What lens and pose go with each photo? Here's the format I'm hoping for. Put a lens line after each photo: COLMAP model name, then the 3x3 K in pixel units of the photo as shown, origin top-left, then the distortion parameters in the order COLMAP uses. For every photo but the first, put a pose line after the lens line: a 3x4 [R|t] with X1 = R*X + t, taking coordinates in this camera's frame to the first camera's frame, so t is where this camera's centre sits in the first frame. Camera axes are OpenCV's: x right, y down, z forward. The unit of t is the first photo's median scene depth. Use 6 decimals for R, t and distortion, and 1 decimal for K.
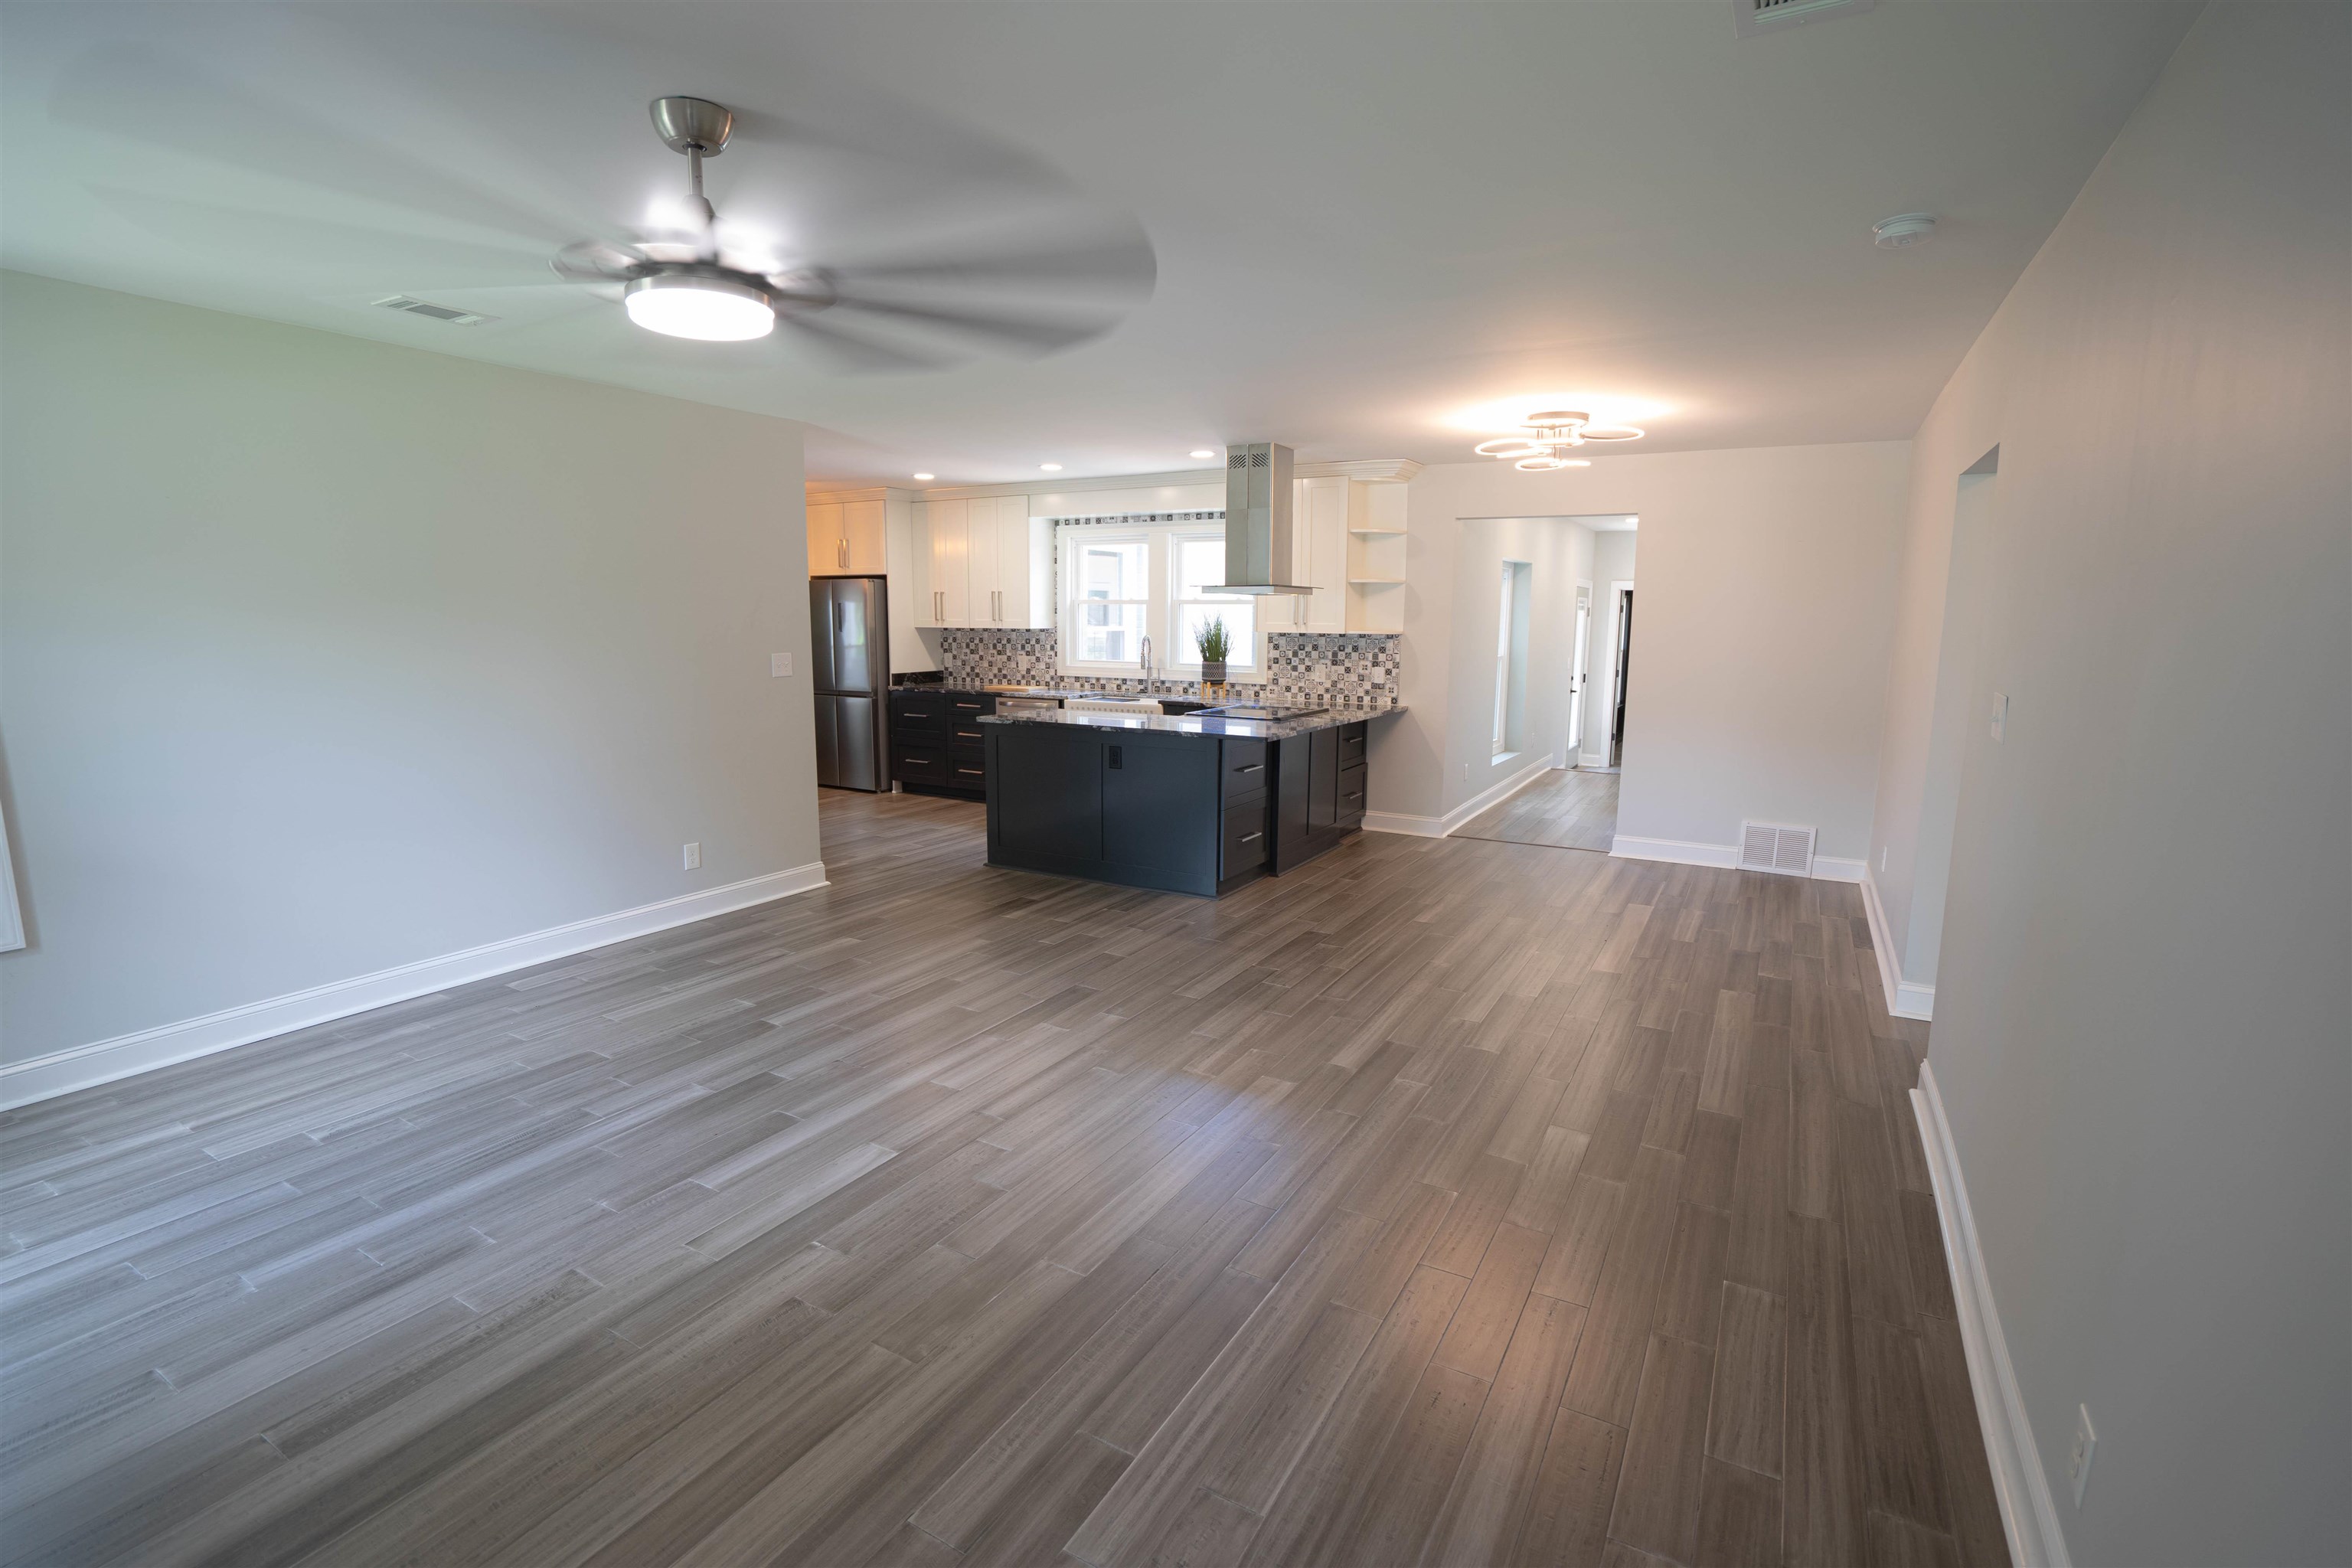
lens RADIAL K [[1053.2, 0, 1176.0], [0, 1053.2, 784.0], [0, 0, 1]] dist [-0.034471, 0.000249]
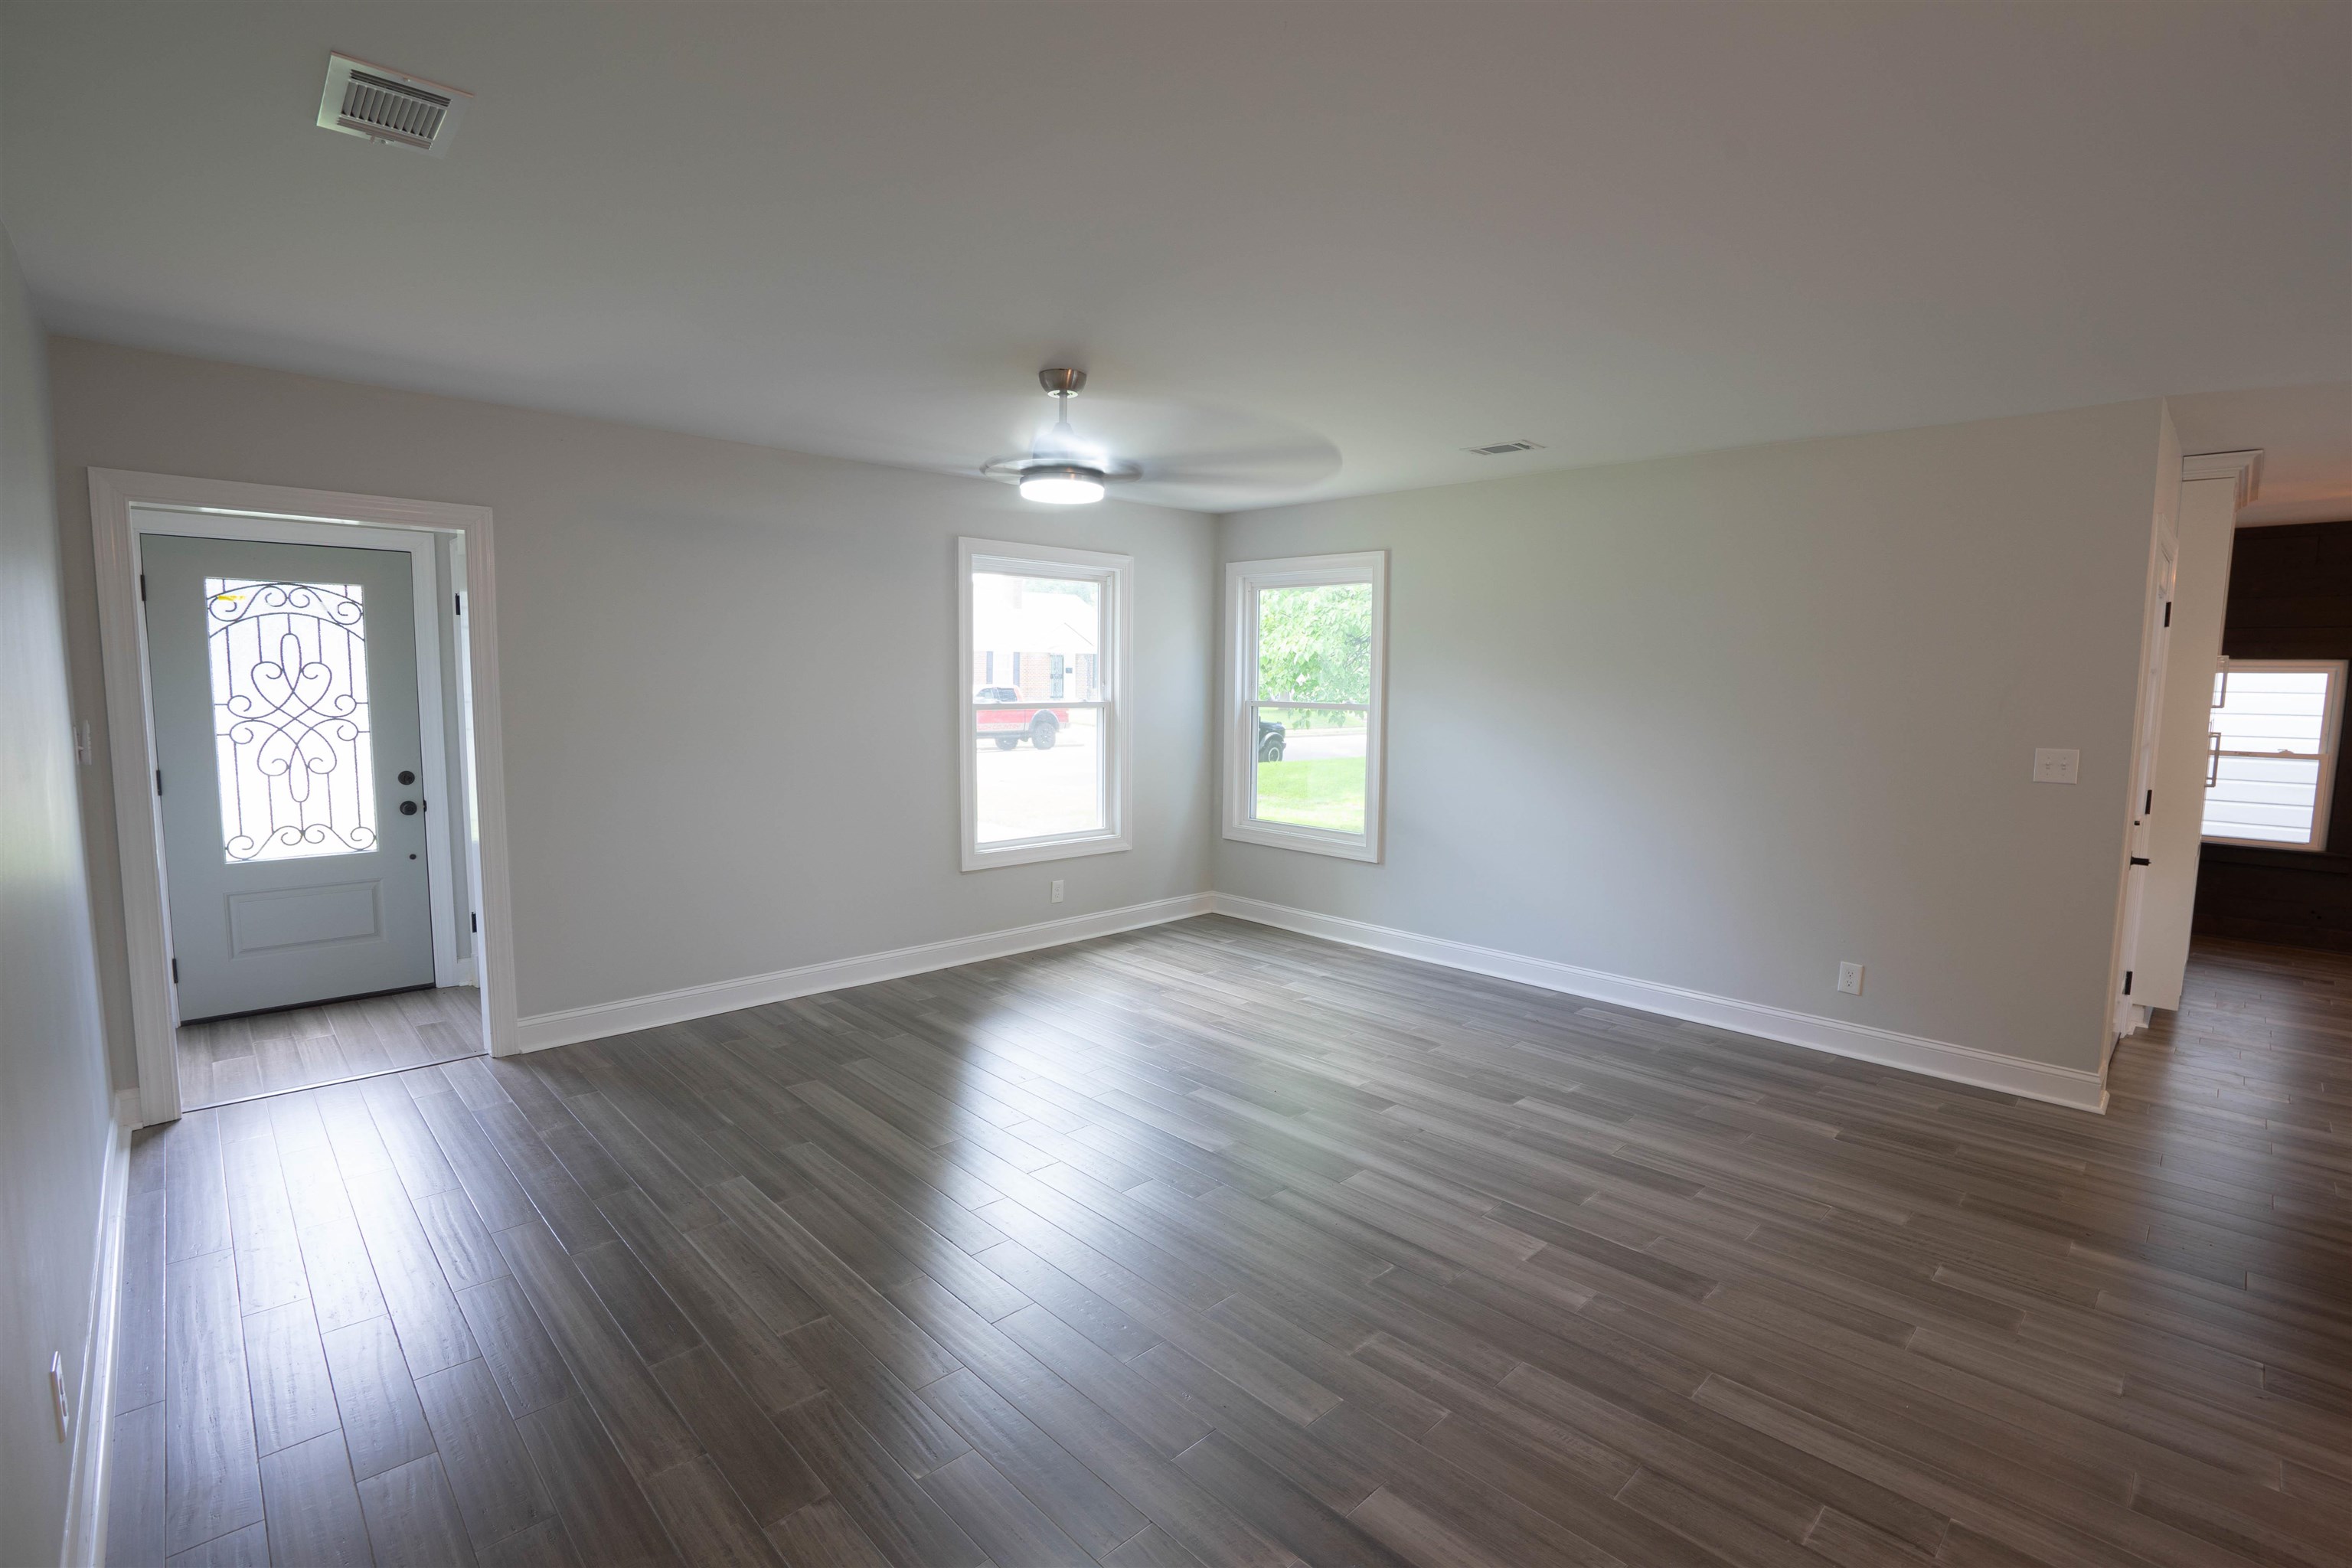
lens RADIAL K [[1053.2, 0, 1176.0], [0, 1053.2, 784.0], [0, 0, 1]] dist [-0.034471, 0.000249]
pose [[-0.256446, 0.087080, -0.962628, 0.583021], [-0.168794, 0.976595, 0.133311, -0.129608], [0.951706, 0.196673, -0.235746, 0.839761]]
